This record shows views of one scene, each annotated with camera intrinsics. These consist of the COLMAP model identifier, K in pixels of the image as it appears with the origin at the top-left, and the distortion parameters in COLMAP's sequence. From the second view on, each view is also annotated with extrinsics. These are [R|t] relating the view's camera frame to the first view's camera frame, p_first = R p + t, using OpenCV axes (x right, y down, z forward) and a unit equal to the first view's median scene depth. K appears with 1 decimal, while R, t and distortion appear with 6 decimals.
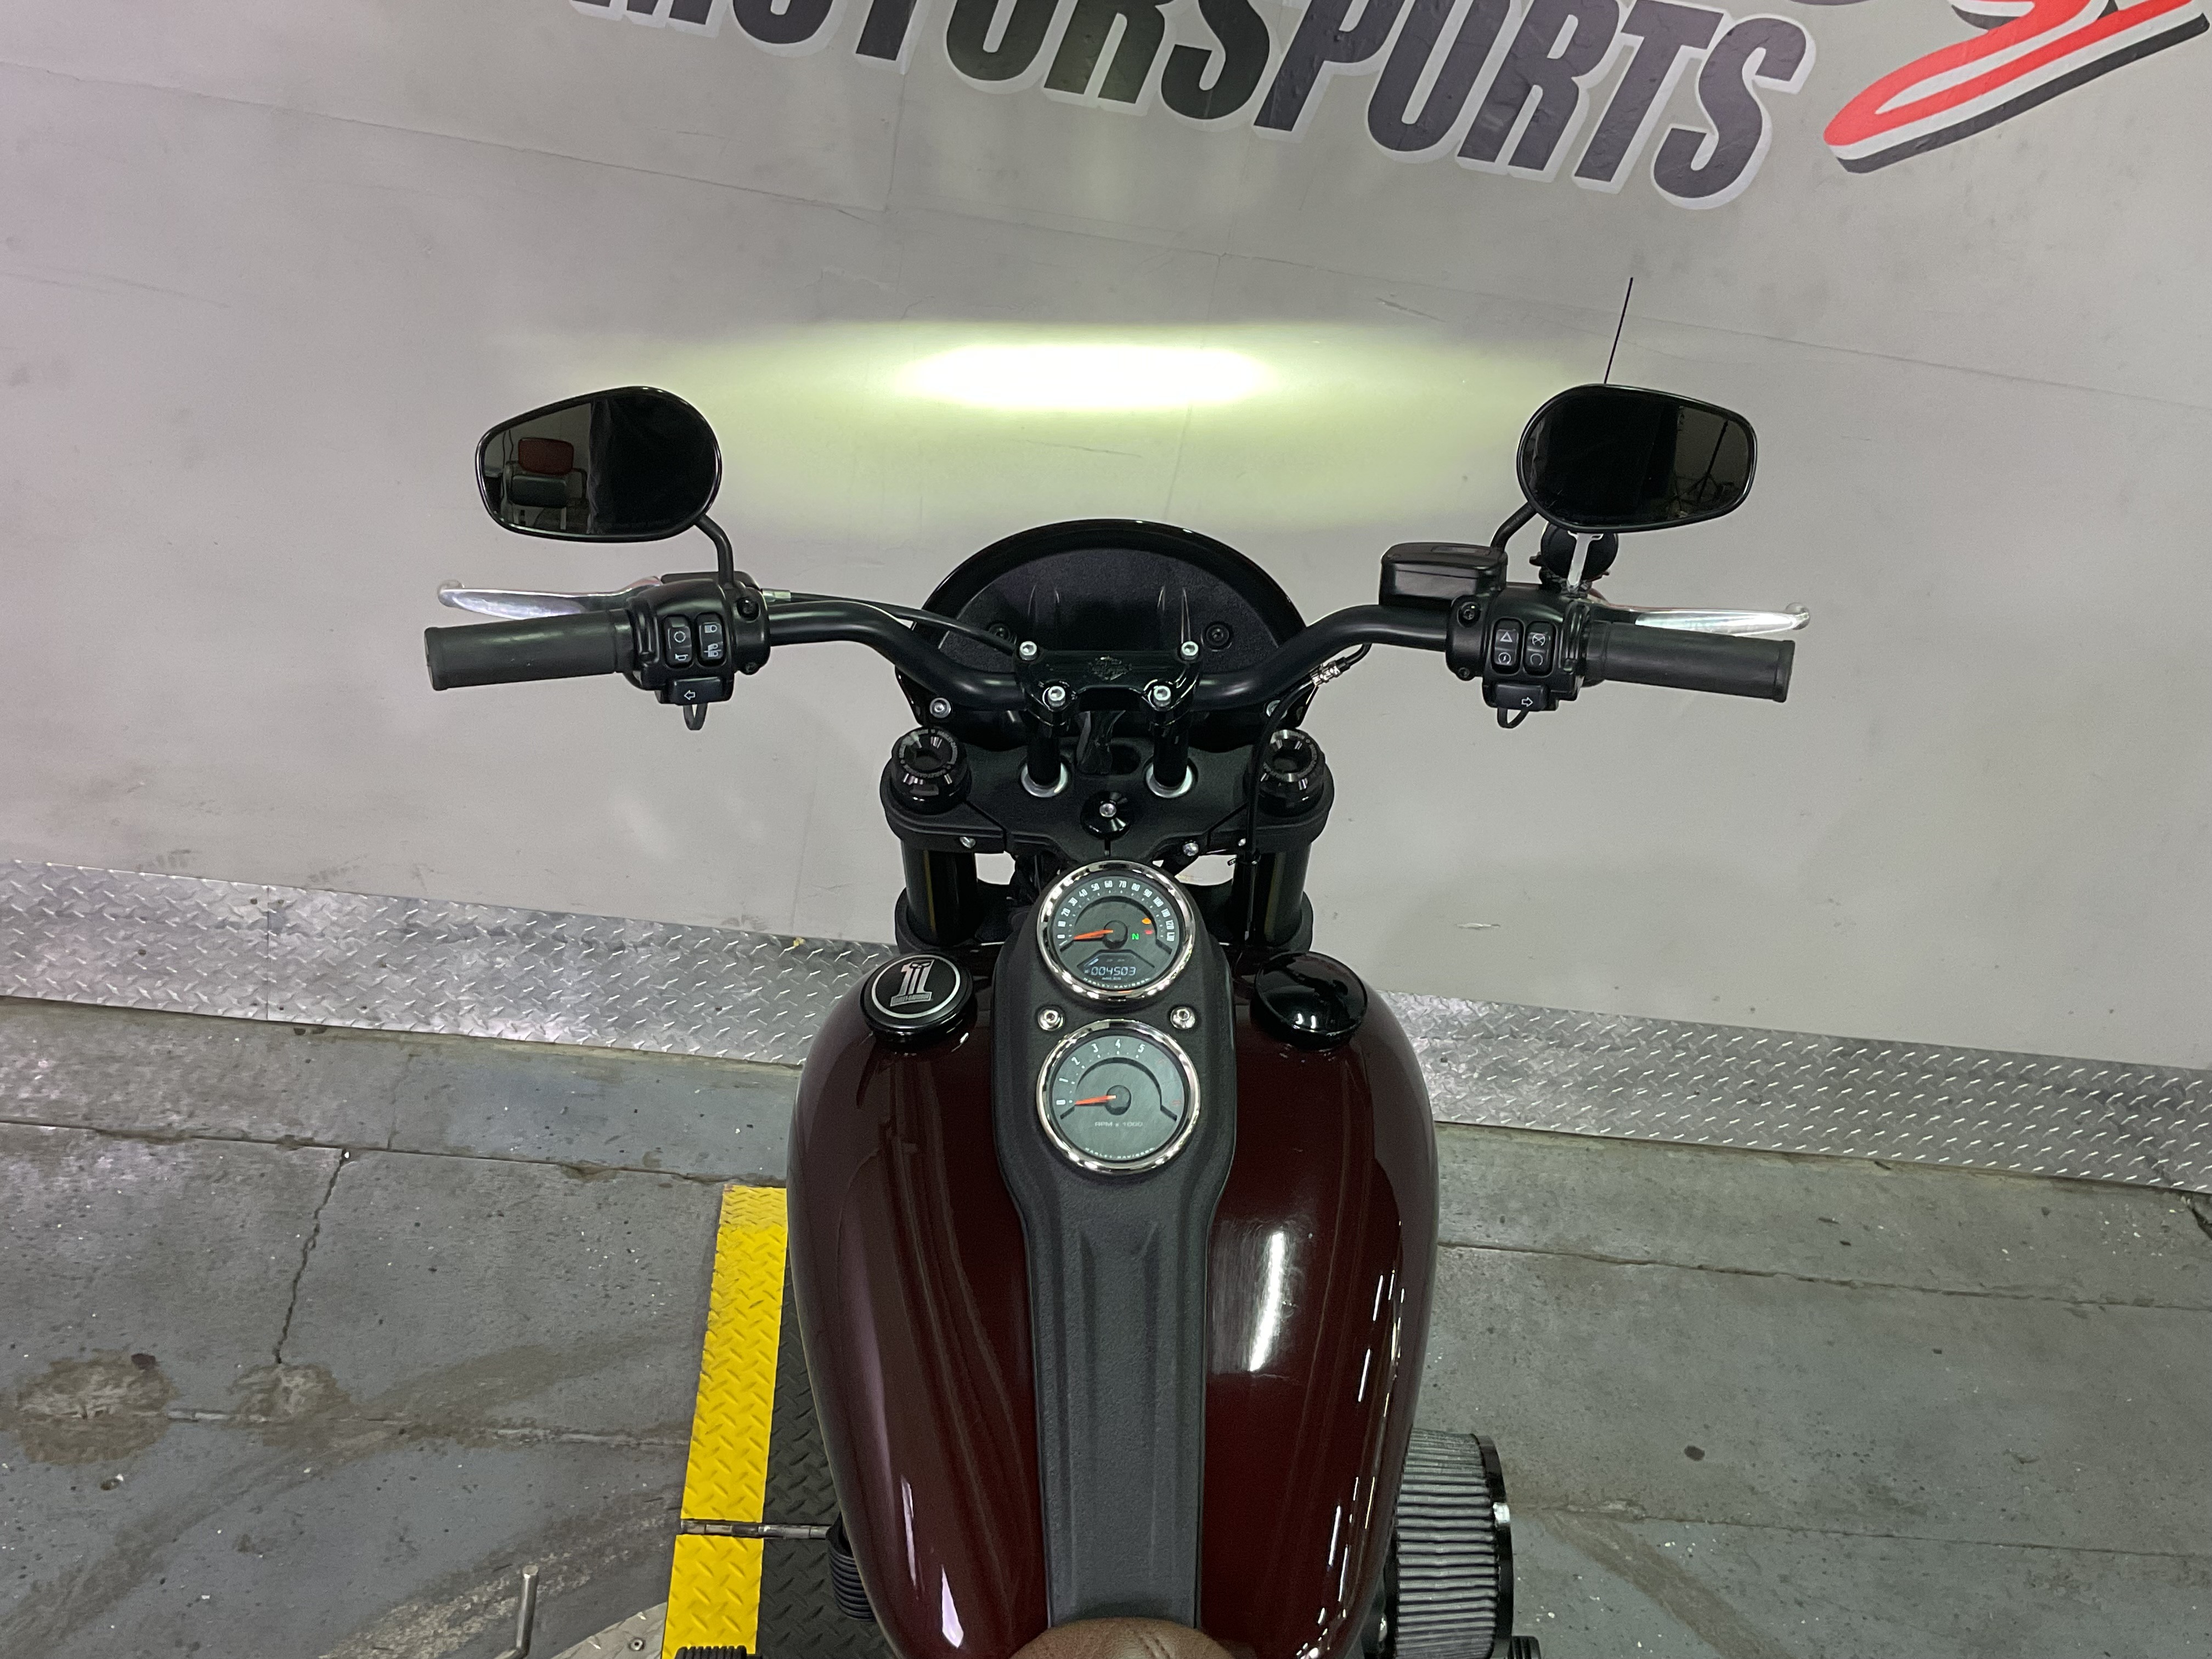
lens RADIAL K [[2187.2, 0, 1103.3], [0, 2187.2, 833.2], [0, 0, 1]] dist [0.139242, -0.300448]
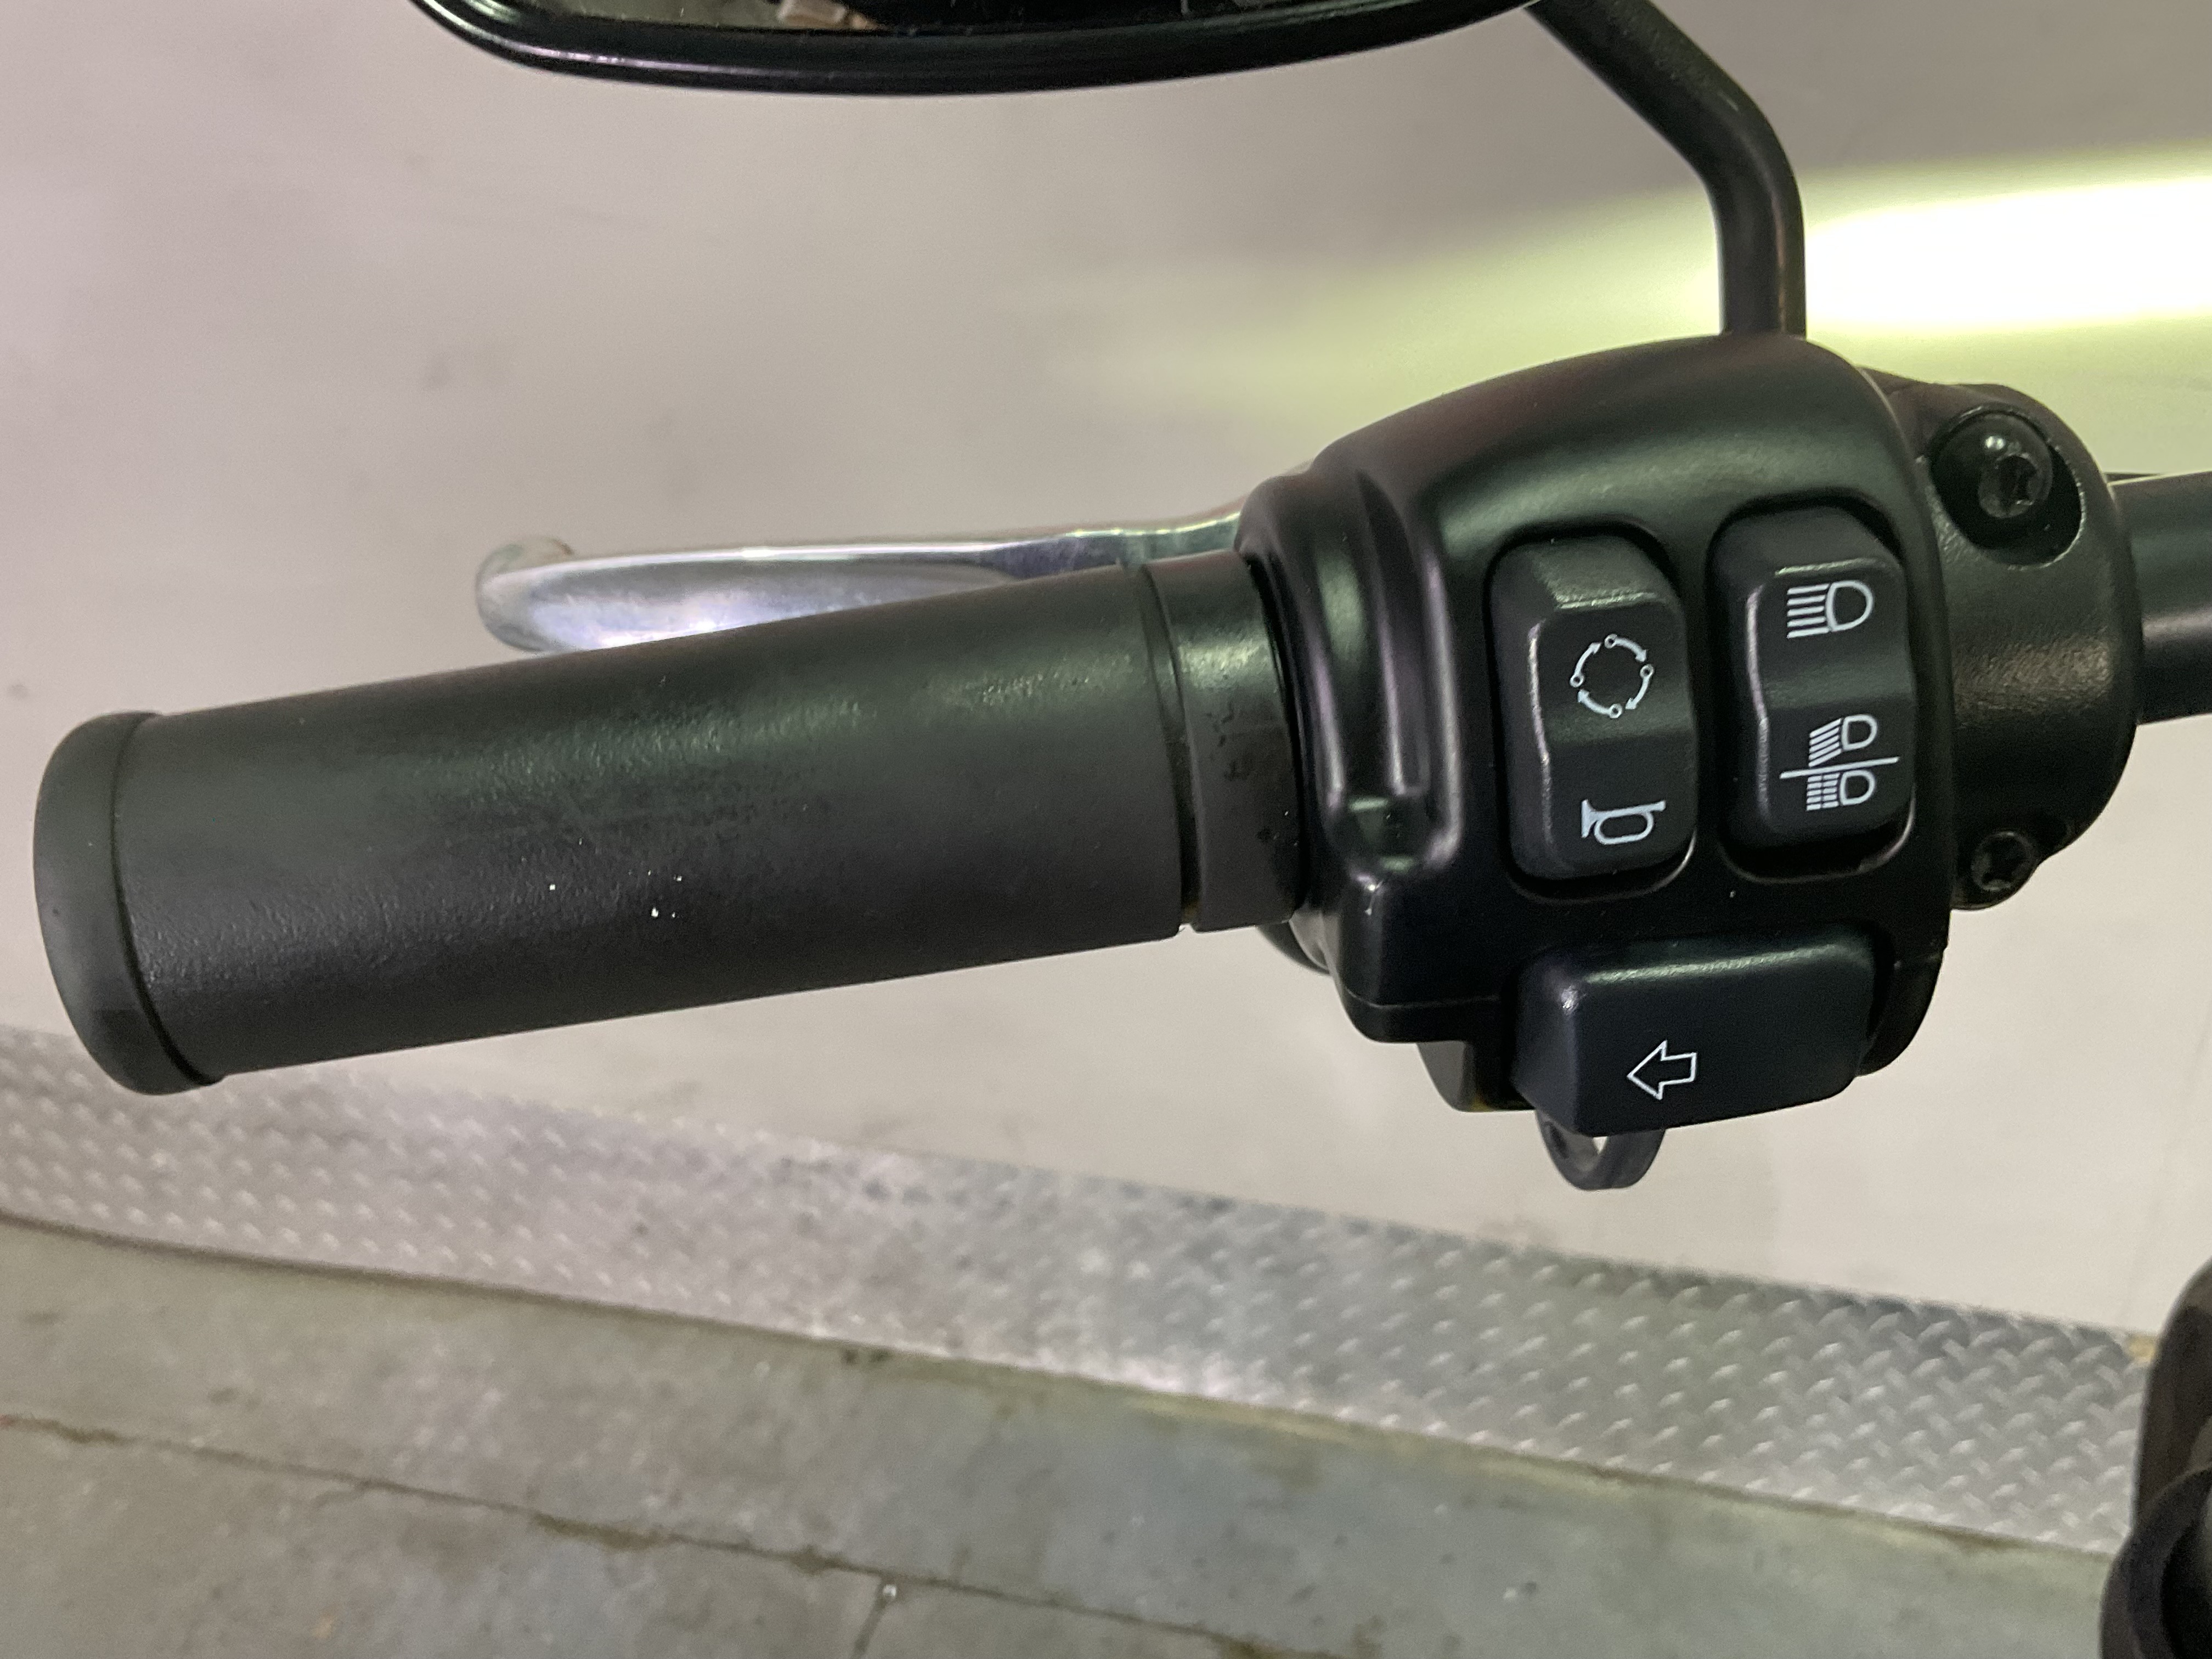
lens RADIAL K [[2187.2, 0, 1103.3], [0, 2187.2, 833.2], [0, 0, 1]] dist [0.139242, -0.300448]
pose [[0.948531, -0.000813, -0.316684, -0.082474], [-0.018078, 0.998227, -0.056710, -0.032523], [0.316169, 0.059517, 0.946834, 0.397213]]
